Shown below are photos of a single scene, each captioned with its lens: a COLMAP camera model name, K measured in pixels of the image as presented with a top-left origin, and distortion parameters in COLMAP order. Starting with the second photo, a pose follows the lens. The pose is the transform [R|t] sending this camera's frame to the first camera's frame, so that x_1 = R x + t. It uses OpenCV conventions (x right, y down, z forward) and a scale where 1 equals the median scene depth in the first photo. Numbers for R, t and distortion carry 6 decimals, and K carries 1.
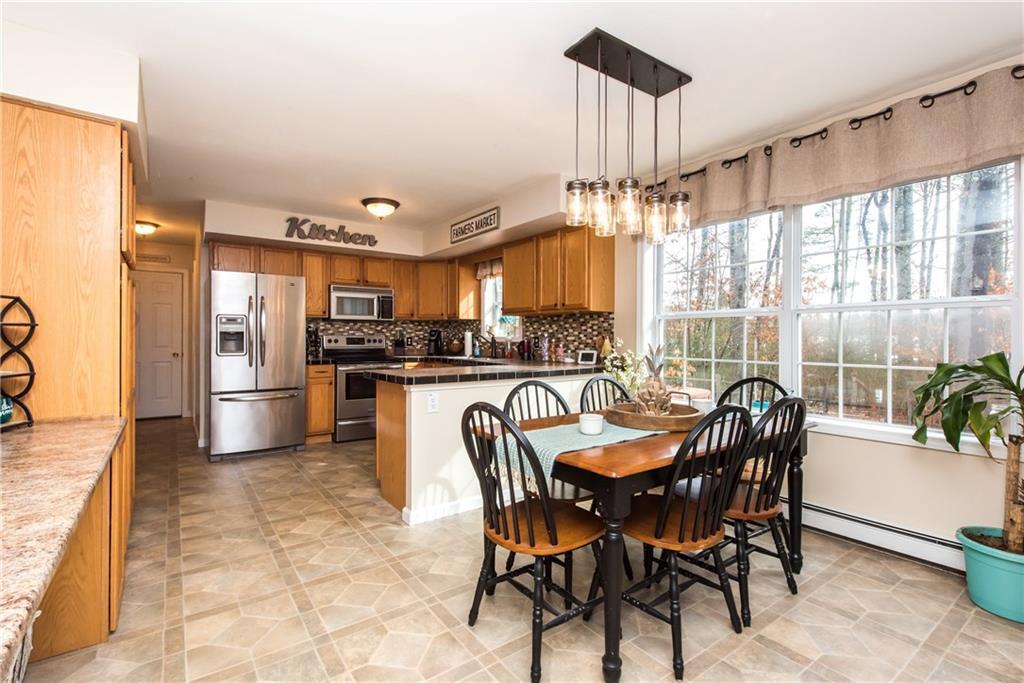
lens RADIAL K [[477.0, 0, 512.0], [0, 477.0, 341.5], [0, 0, 1]] dist [0.001063, 0.000075]
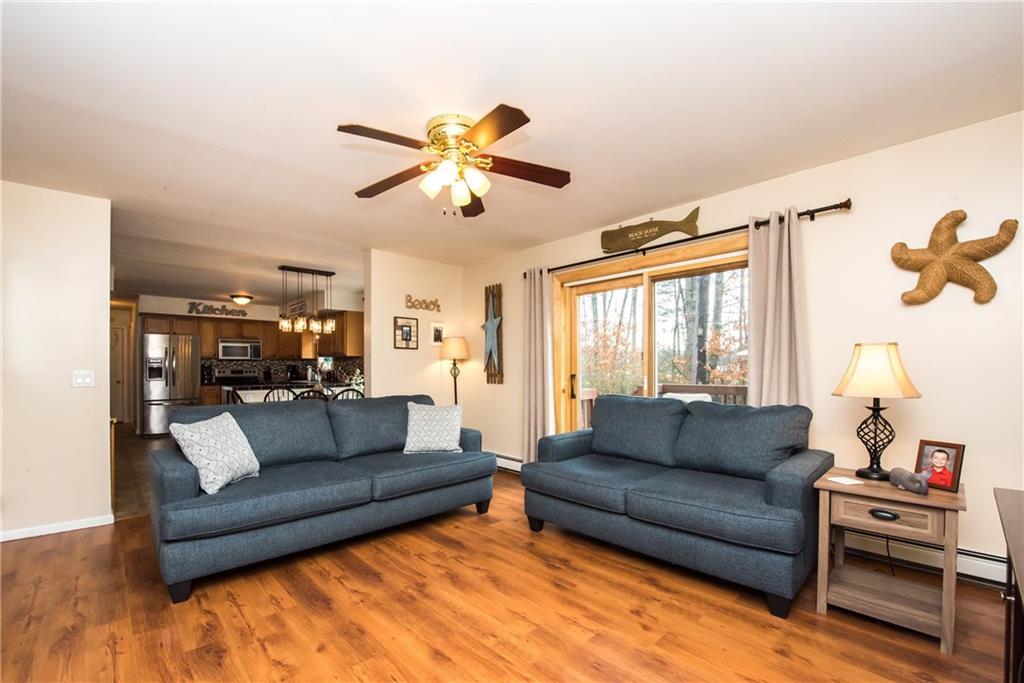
lens RADIAL K [[469.8, 0, 509.8], [0, 469.8, 372.9], [0, 0, 1]] dist [-0.001985, -0.000222]
pose [[0.994719, -0.007492, 0.102357, 0.500128], [0.007362, 0.999972, 0.001642, 0.007274], [-0.102367, -0.000880, 0.994746, -0.801979]]
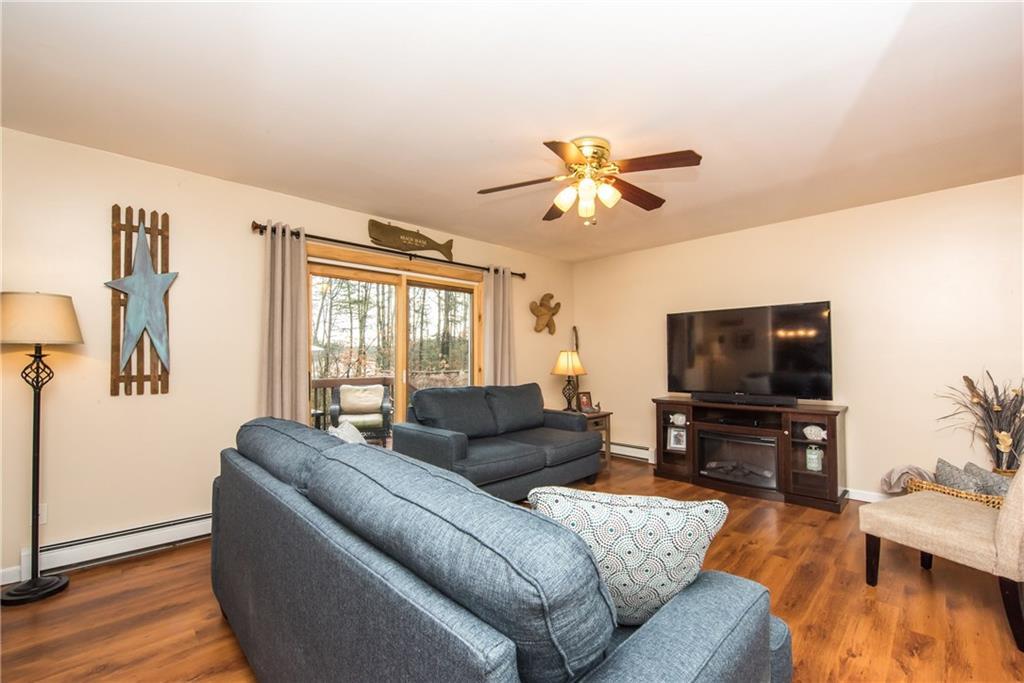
lens RADIAL K [[426.1, 0, 512.0], [0, 426.1, 341.5], [0, 0, 1]] dist [-0.000332, -0.000026]
pose [[-0.142881, 0.046850, 0.988630, -1.360212], [0.019999, 0.998812, -0.044442, -0.015916], [-0.989538, 0.013422, -0.143648, 1.822658]]
